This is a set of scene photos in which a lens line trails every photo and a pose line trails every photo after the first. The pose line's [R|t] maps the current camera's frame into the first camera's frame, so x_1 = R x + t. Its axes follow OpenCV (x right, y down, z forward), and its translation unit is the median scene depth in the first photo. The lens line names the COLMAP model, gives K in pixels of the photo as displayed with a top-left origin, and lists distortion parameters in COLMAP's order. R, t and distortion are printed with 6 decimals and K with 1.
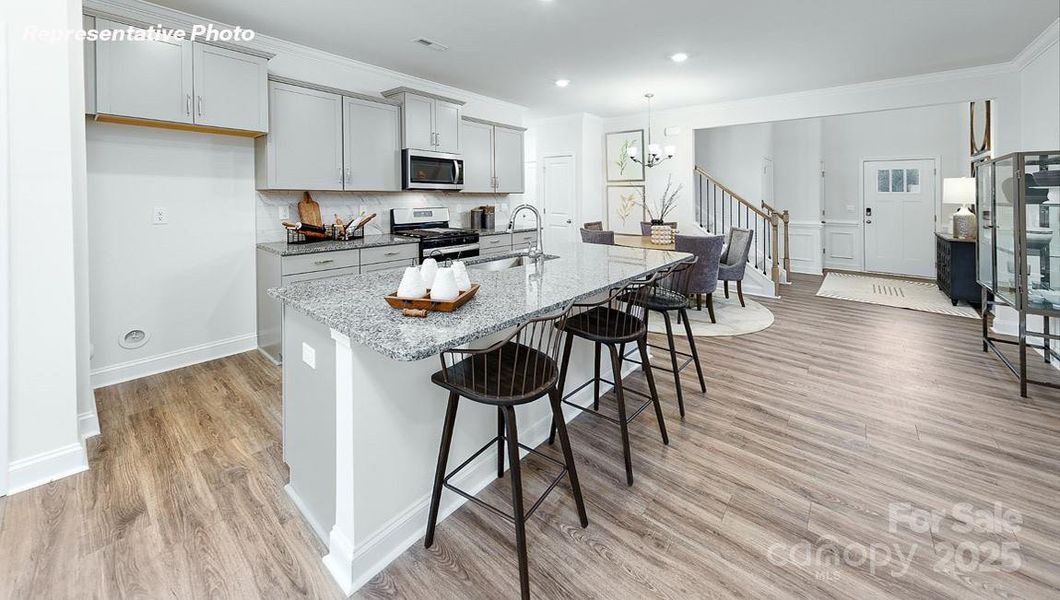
lens RADIAL K [[391.0, 0, 527.3], [0, 391.0, 195.6], [0, 0, 1]] dist [0.008012, 0.000008]
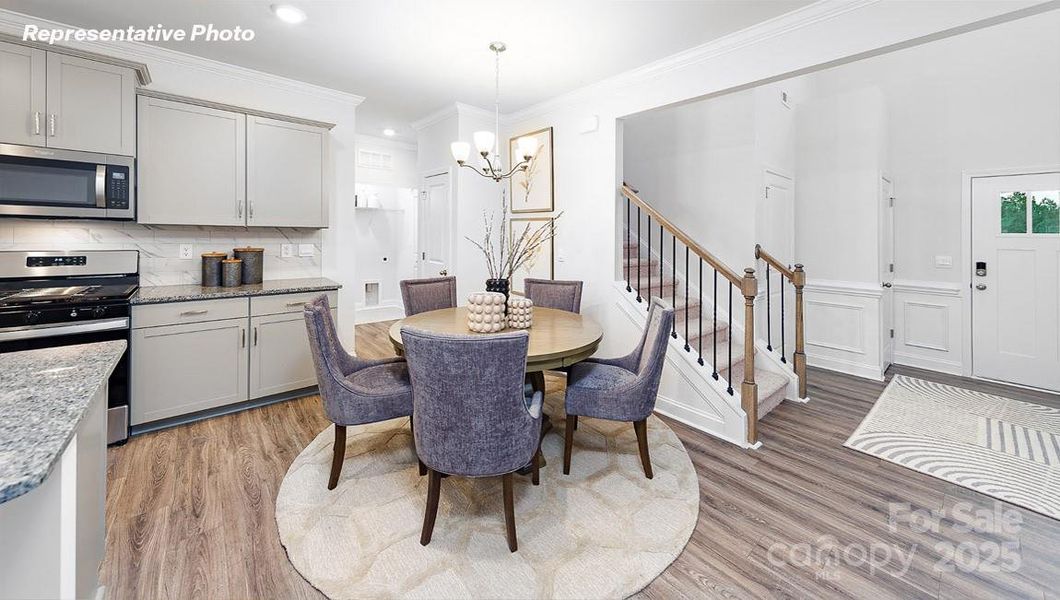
lens RADIAL K [[374.1, 0, 527.8], [0, 374.1, 234.6], [0, 0, 1]] dist [0.002337, 0.000122]
pose [[0.986267, 0.010004, -0.164856, 0.435061], [-0.010679, 0.999938, -0.003207, 0.002397], [0.164814, 0.004924, 0.986312, 0.500274]]
